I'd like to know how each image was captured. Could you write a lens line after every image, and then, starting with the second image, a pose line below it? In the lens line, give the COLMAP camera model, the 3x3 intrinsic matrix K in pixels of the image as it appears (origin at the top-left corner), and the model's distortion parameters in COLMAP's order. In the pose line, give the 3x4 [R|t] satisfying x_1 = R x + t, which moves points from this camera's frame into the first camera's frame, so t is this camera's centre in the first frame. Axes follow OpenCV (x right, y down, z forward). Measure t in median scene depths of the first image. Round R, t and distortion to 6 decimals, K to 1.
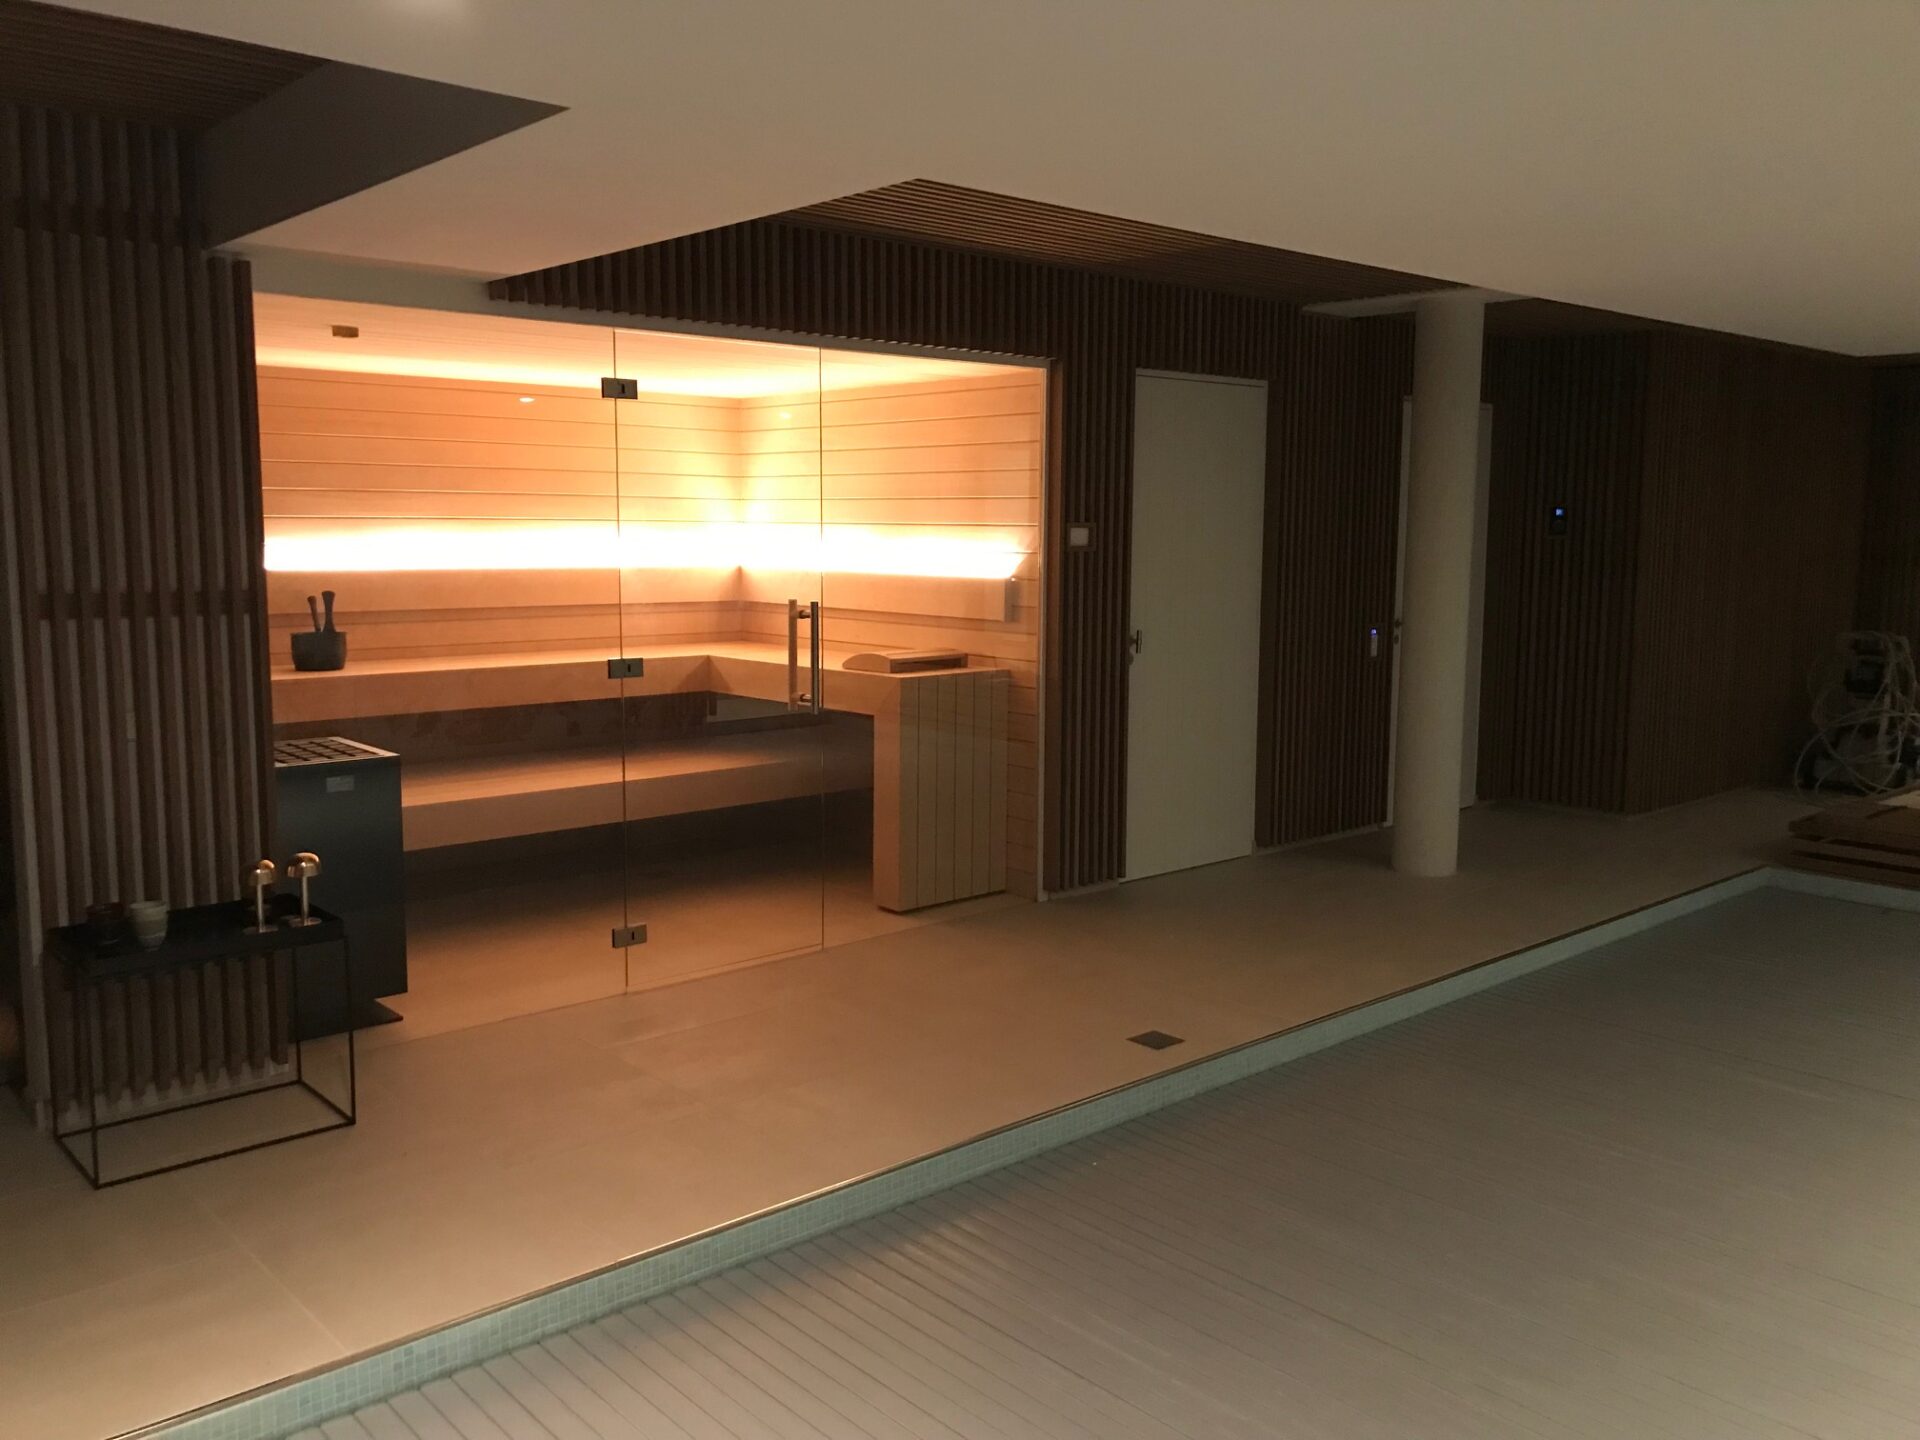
lens RADIAL K [[1526.3, 0, 976.6], [0, 1526.3, 720.6], [0, 0, 1]] dist [0.064589, -0.161574]
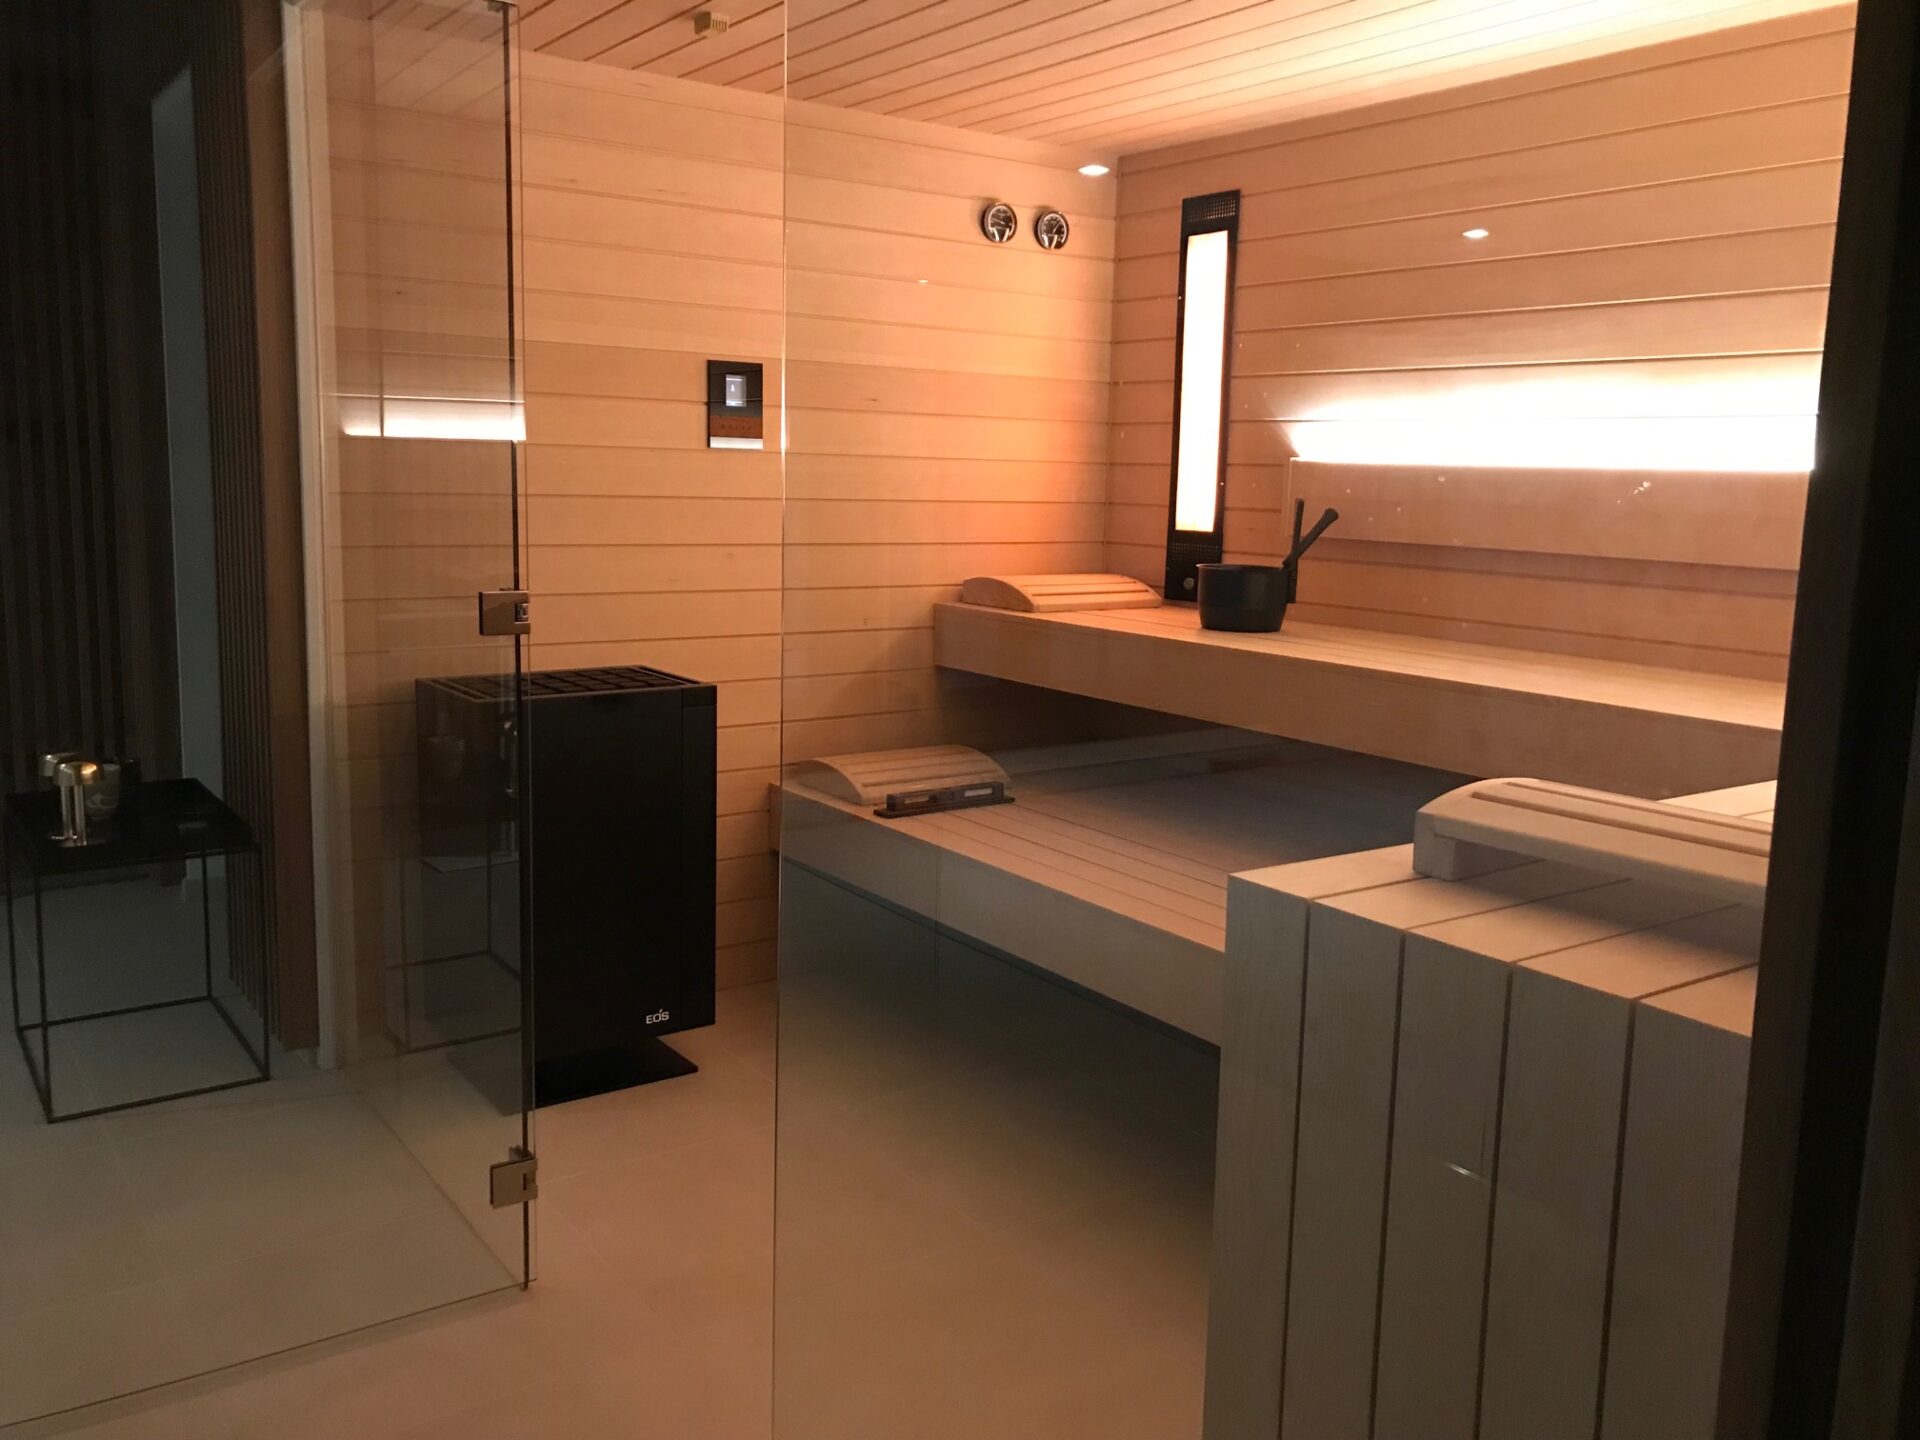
lens RADIAL K [[1564.2, 0, 960.0], [0, 1564.2, 720.0], [0, 0, 1]] dist [0.007053, 0.000216]
pose [[-0.101975, 0.144869, -0.984182, 0.176790], [-0.154722, 0.974990, 0.159547, -0.077855], [0.982681, 0.168544, -0.077010, 0.938174]]
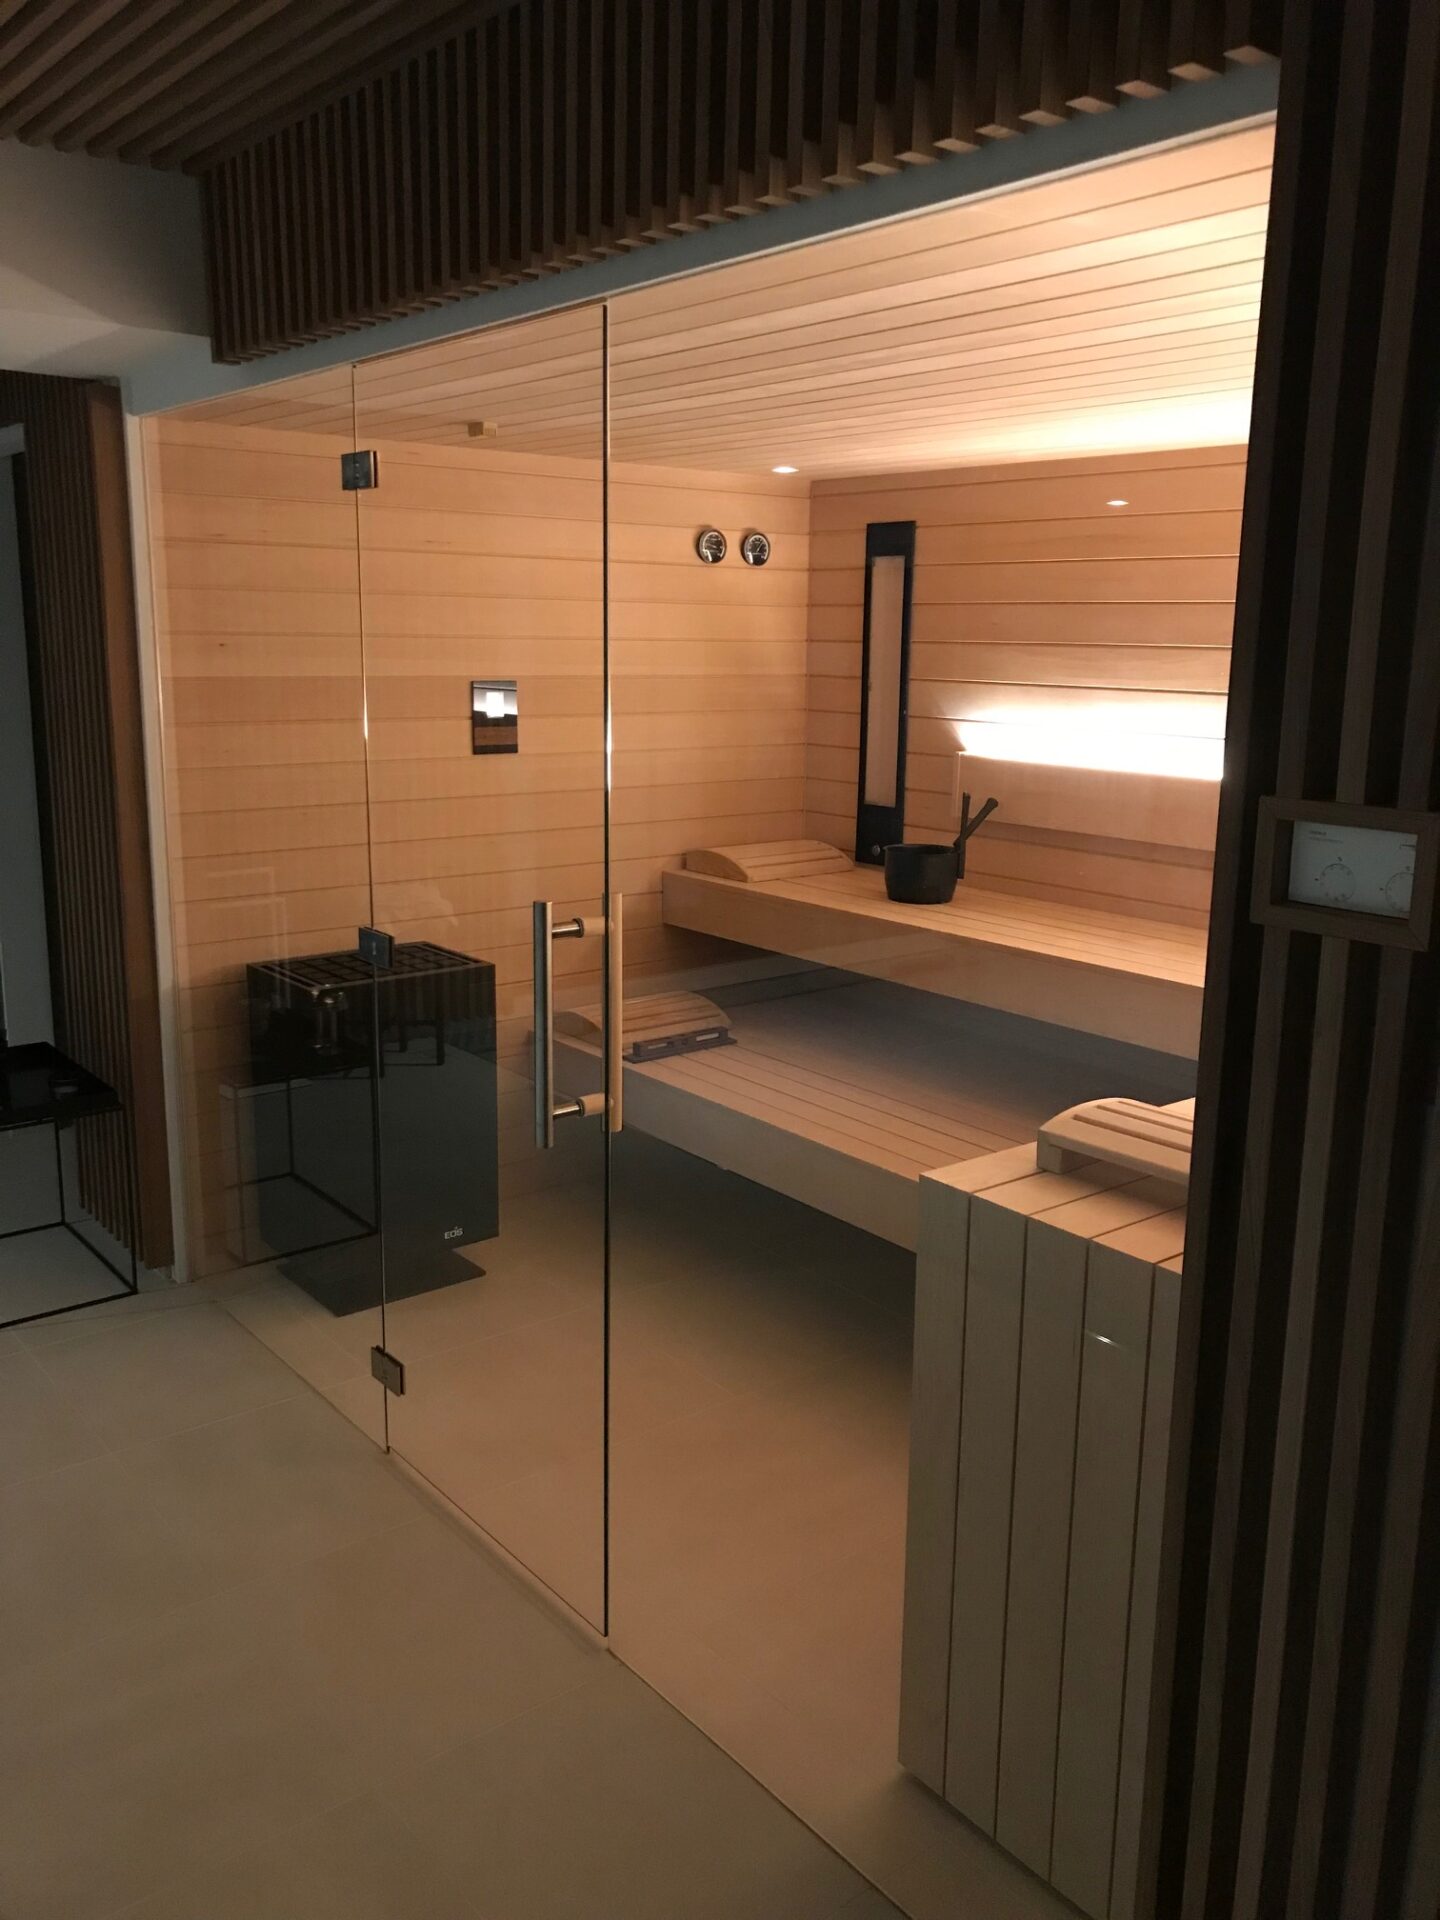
lens RADIAL K [[1564.2, 0, 729.3], [0, 1564.2, 957.1], [0, 0, 1]] dist [0.007053, 0.000216]
pose [[-0.041833, 0.198107, -0.979287, 0.292592], [-0.147464, 0.968187, 0.202161, -0.140230], [0.988182, 0.152867, -0.011289, 0.916842]]
